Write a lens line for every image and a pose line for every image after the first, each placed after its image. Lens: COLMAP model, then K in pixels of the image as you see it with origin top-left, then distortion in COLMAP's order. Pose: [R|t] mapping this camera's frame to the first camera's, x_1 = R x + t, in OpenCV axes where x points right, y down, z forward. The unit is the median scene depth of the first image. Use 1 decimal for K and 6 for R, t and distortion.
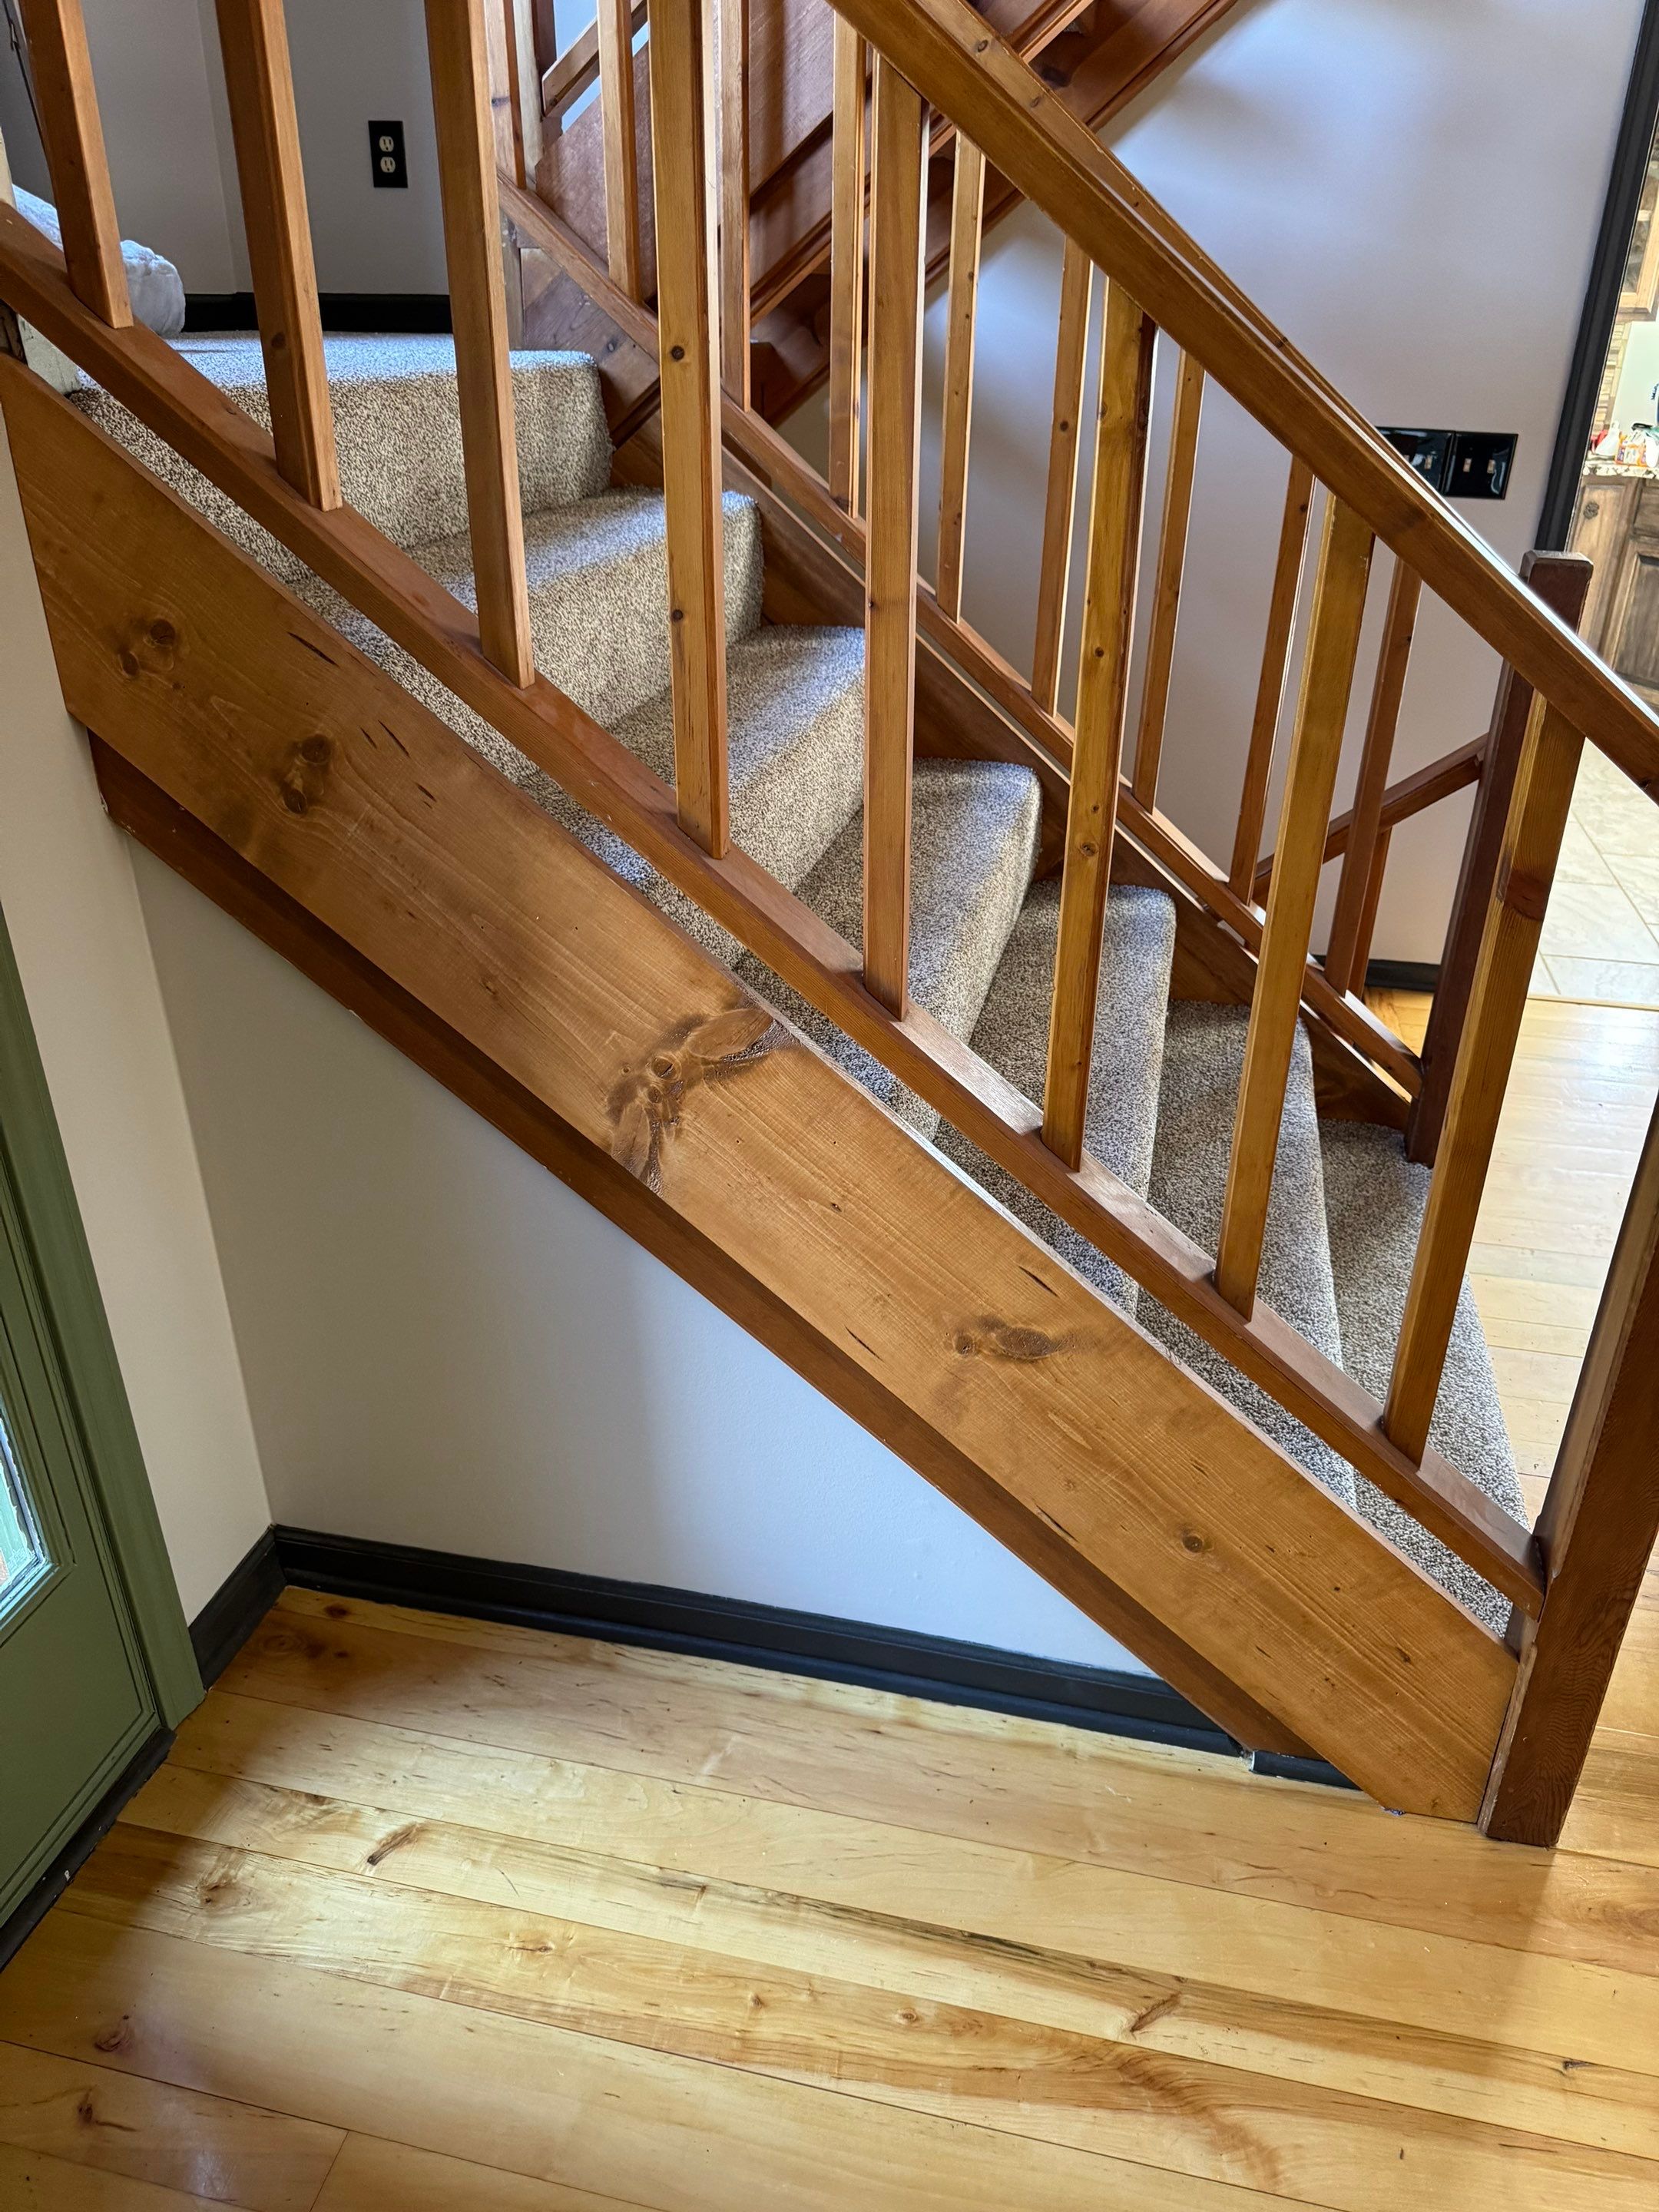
lens RADIAL K [[1599.0, 0, 829.5], [0, 1599.0, 1106.0], [0, 0, 1]] dist [0.004768, -0.008368]
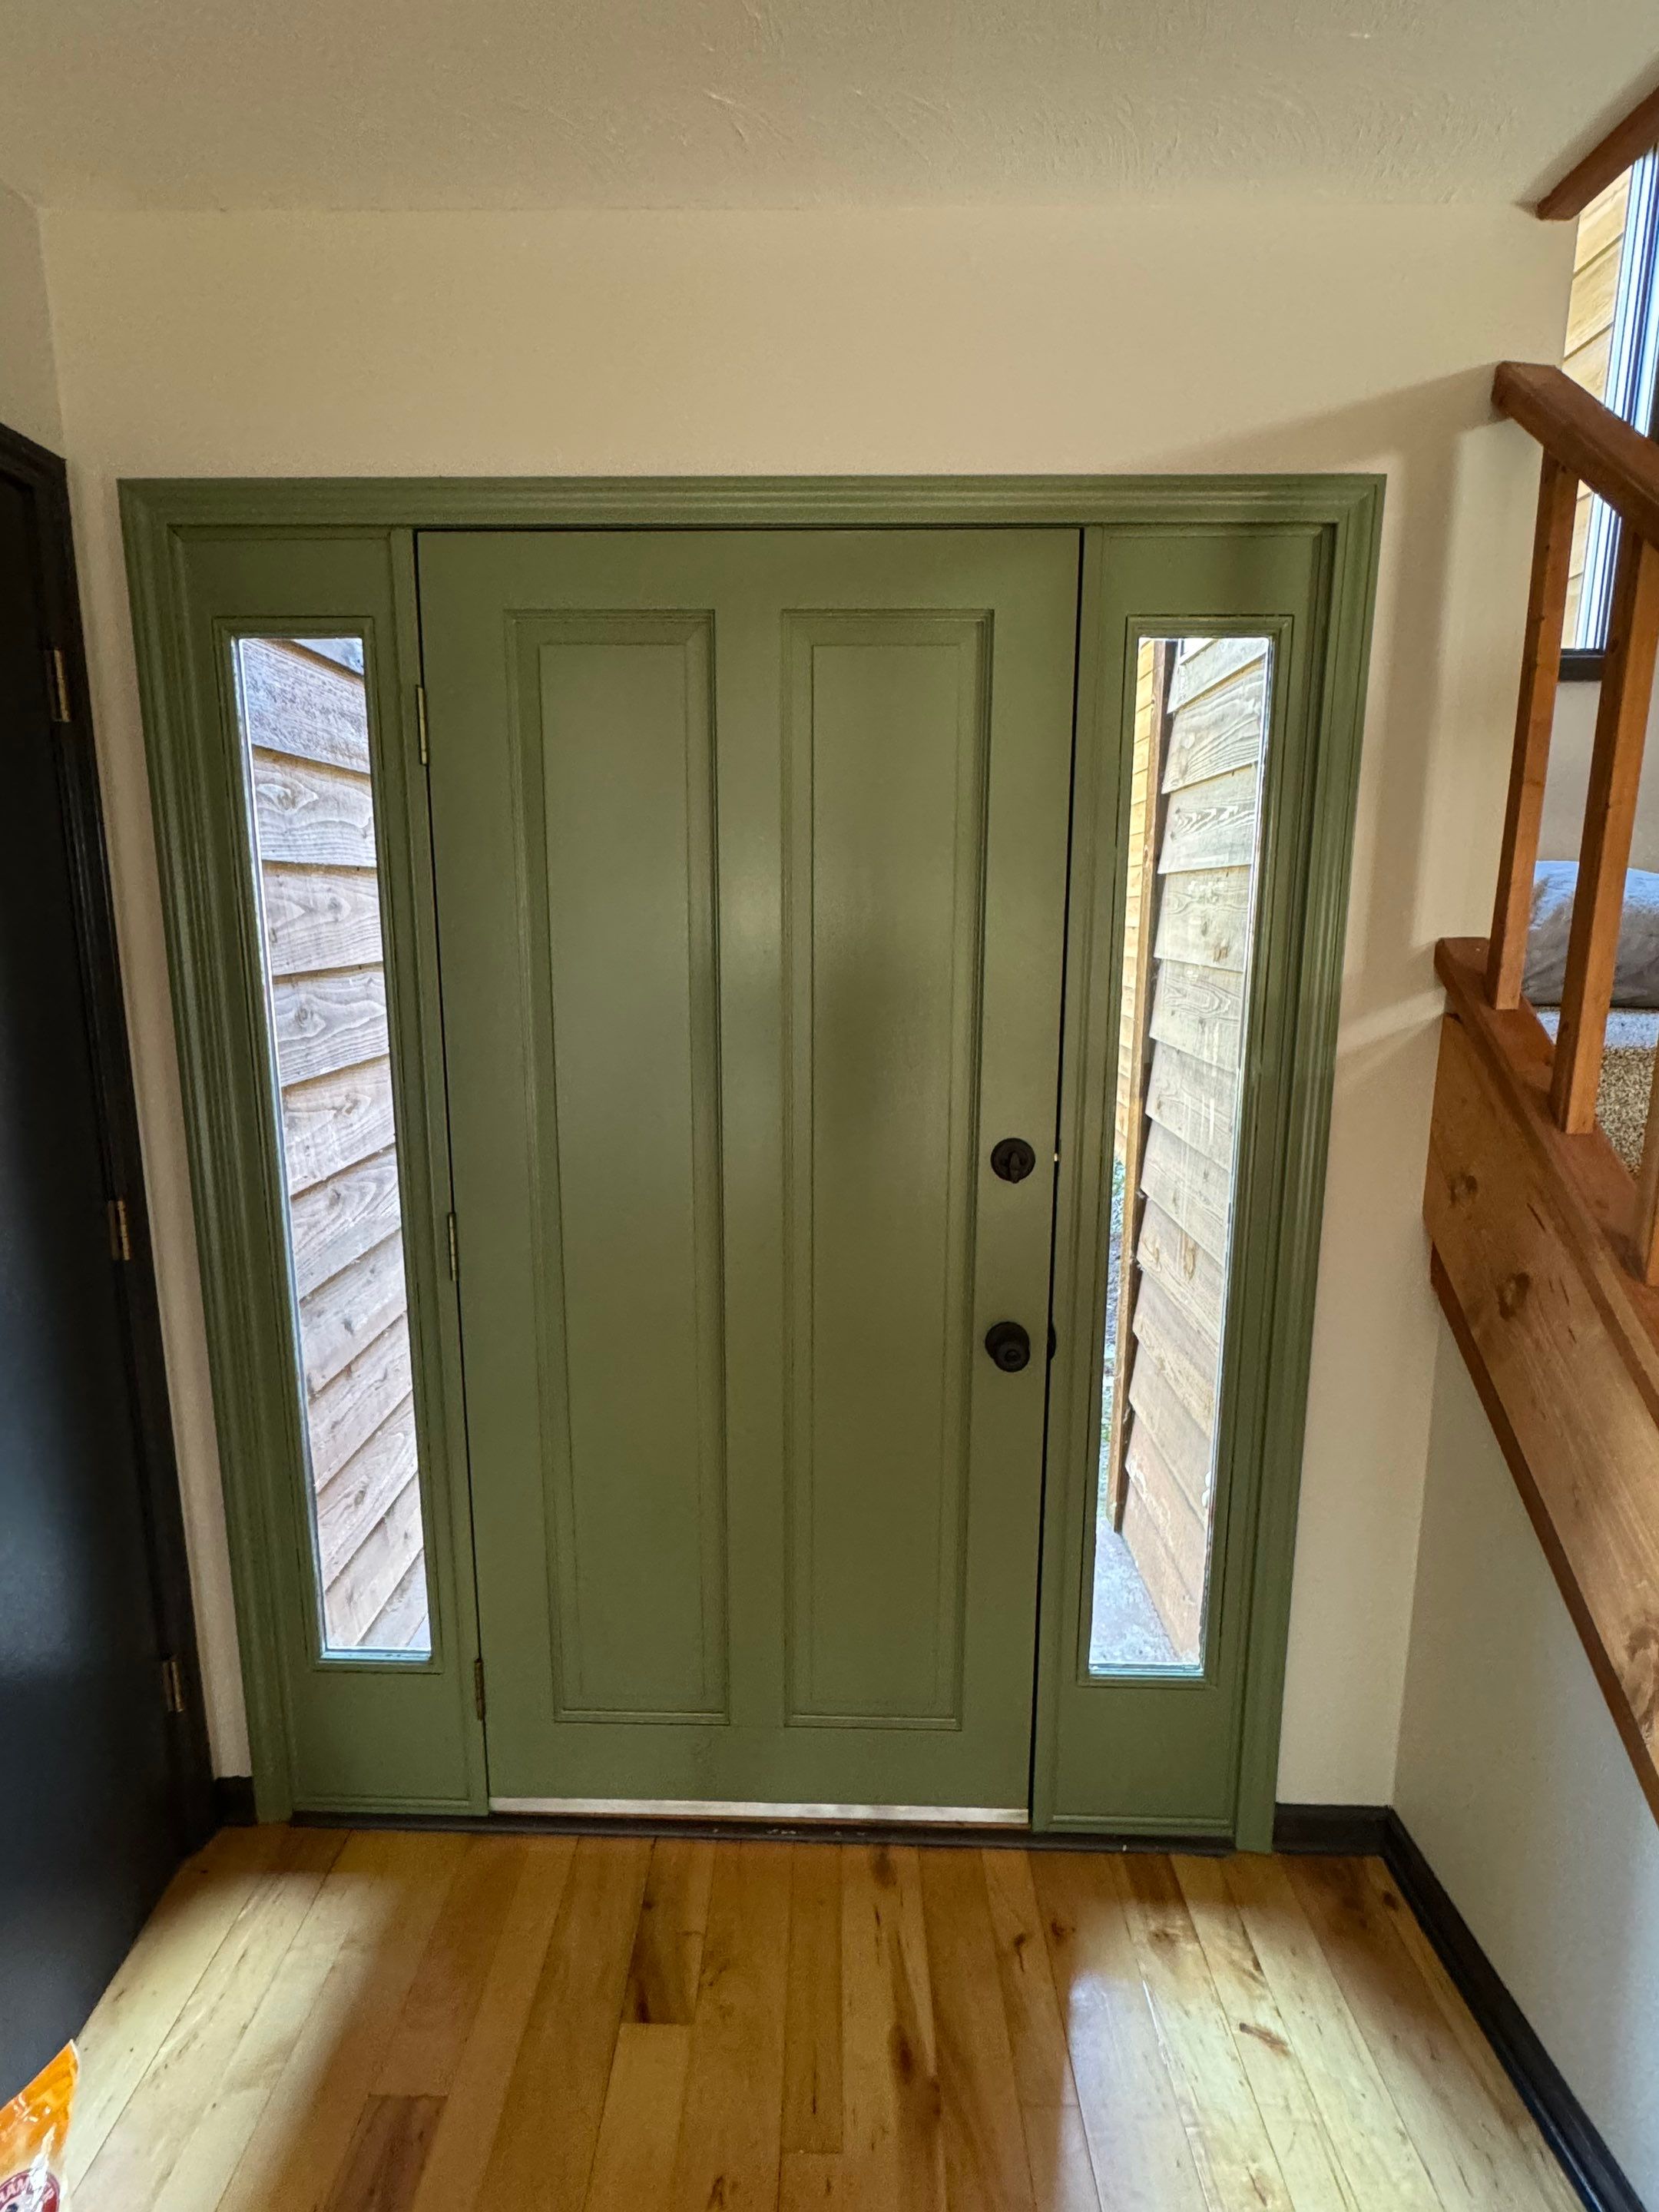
lens RADIAL K [[1147.4, 0, 829.5], [0, 1147.4, 1106.0], [0, 0, 1]] dist [-0.000160, 0.001762]
pose [[0.192760, 0.161951, -0.967789, 0.509628], [-0.446246, 0.892861, 0.060531, -0.143174], [0.873904, 0.420204, 0.244378, 0.136177]]
